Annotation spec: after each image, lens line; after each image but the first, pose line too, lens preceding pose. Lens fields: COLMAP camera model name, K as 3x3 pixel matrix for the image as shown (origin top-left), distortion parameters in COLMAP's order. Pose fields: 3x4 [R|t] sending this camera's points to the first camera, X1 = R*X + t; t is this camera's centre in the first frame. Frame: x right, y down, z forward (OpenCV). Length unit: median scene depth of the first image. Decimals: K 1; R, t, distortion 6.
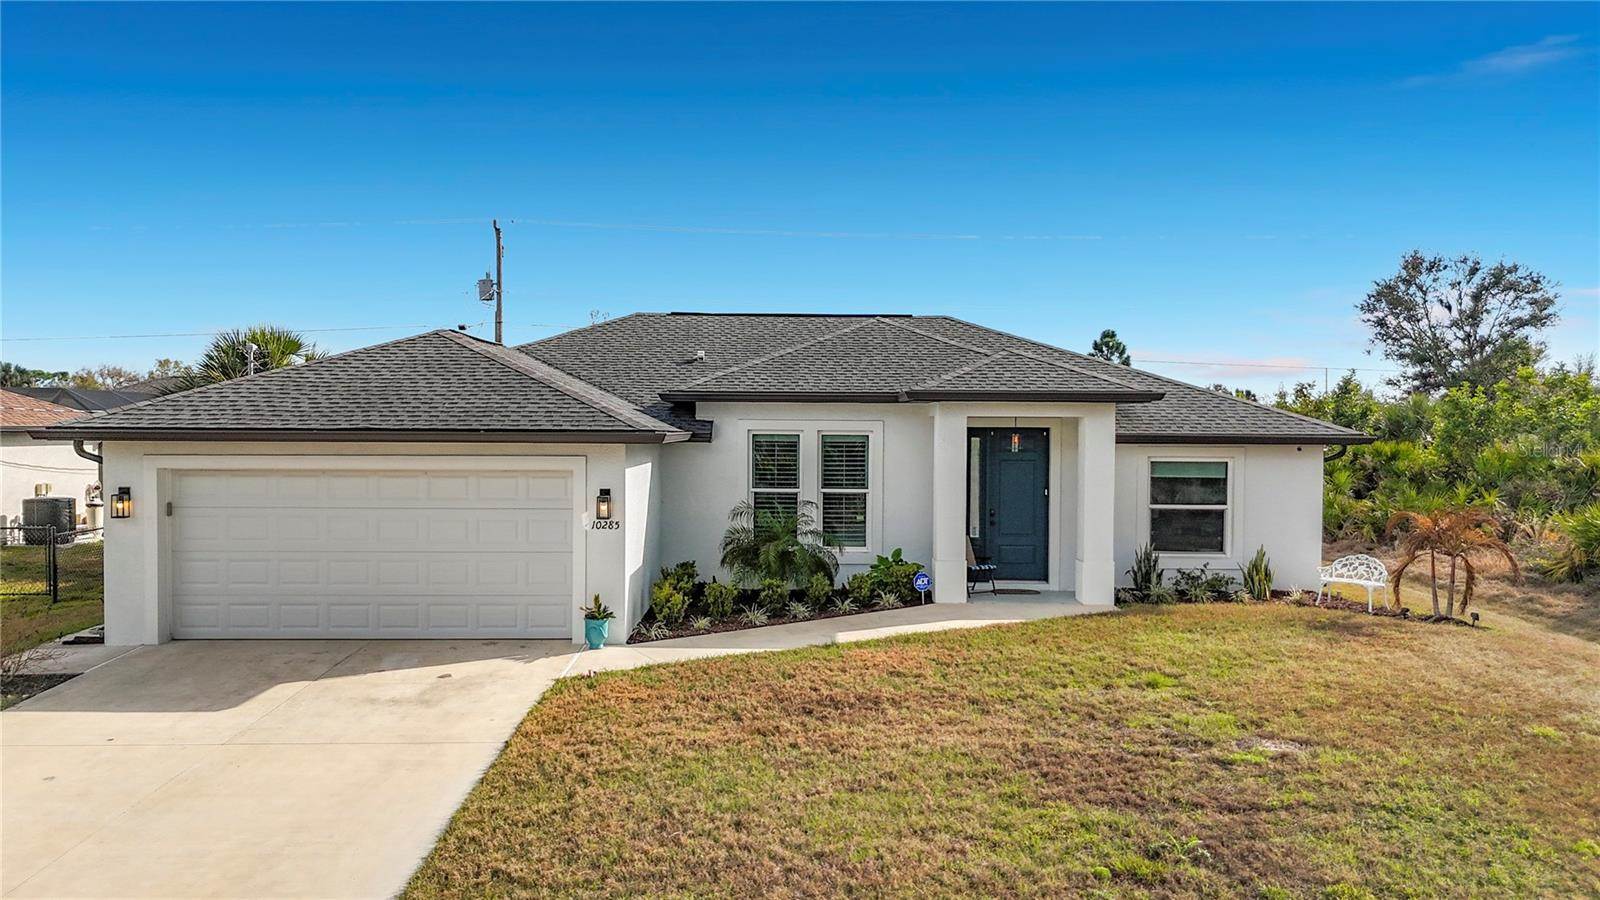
lens RADIAL K [[1163.5, 0, 809.9], [0, 1163.5, 455.1], [0, 0, 1]] dist [0.071327, -0.088724]
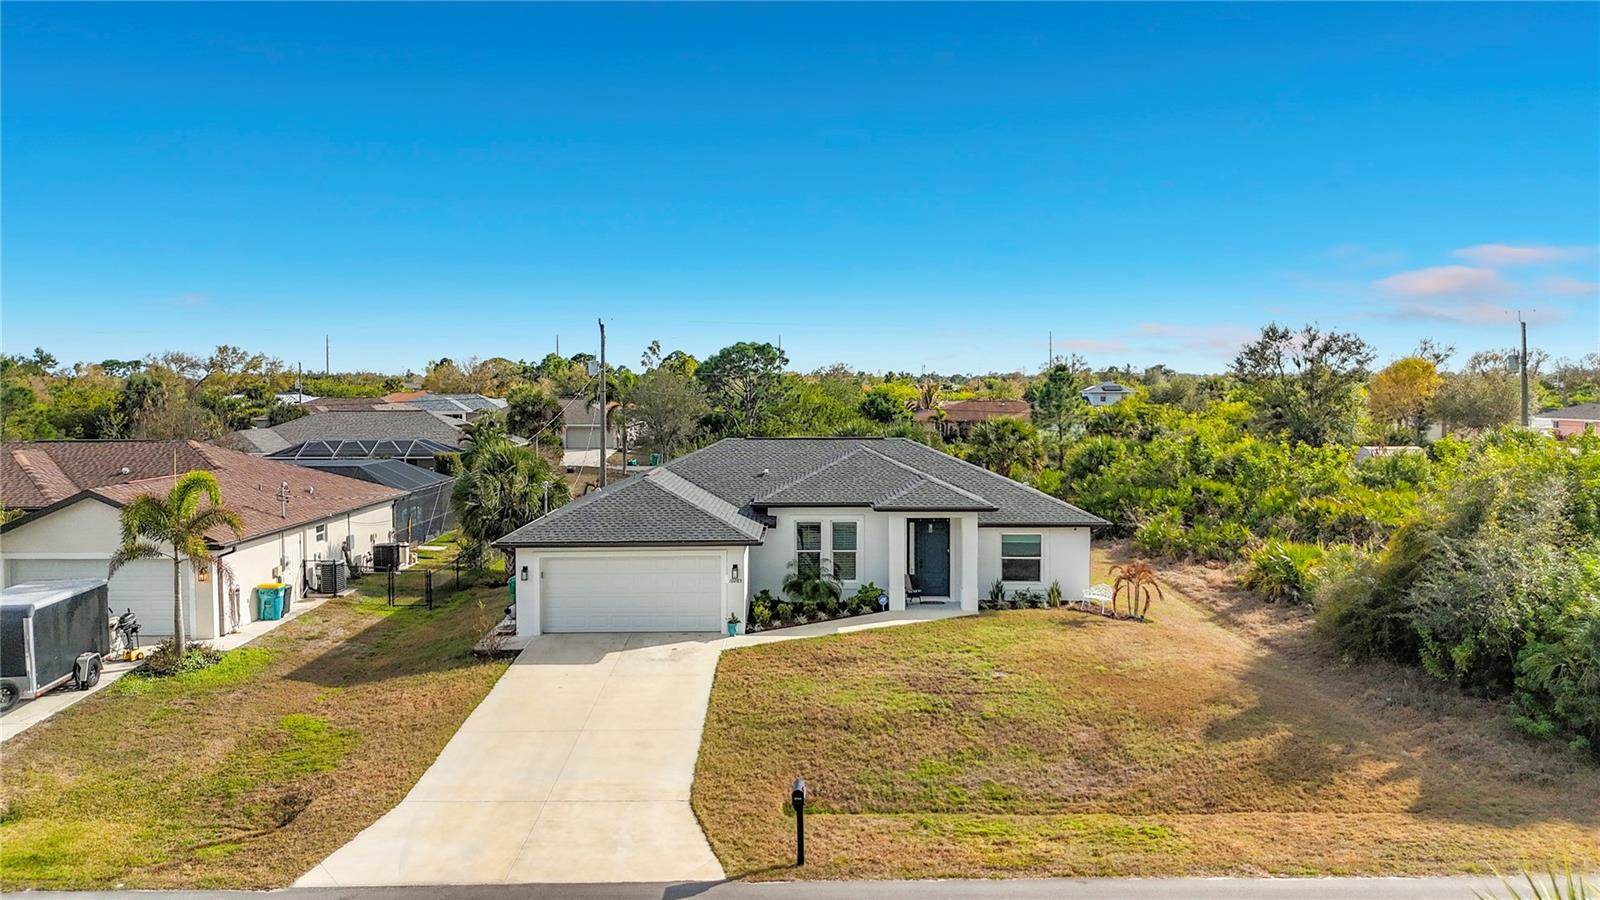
lens RADIAL K [[1180.2, 0, 809.7], [0, 1180.2, 455.8], [0, 0, 1]] dist [0.079055, -0.167751]
pose [[0.999886, -0.008944, -0.012132, -0.003088], [0.009405, 0.999215, 0.038472, -0.209294], [0.011778, -0.038581, 0.999186, -0.983798]]
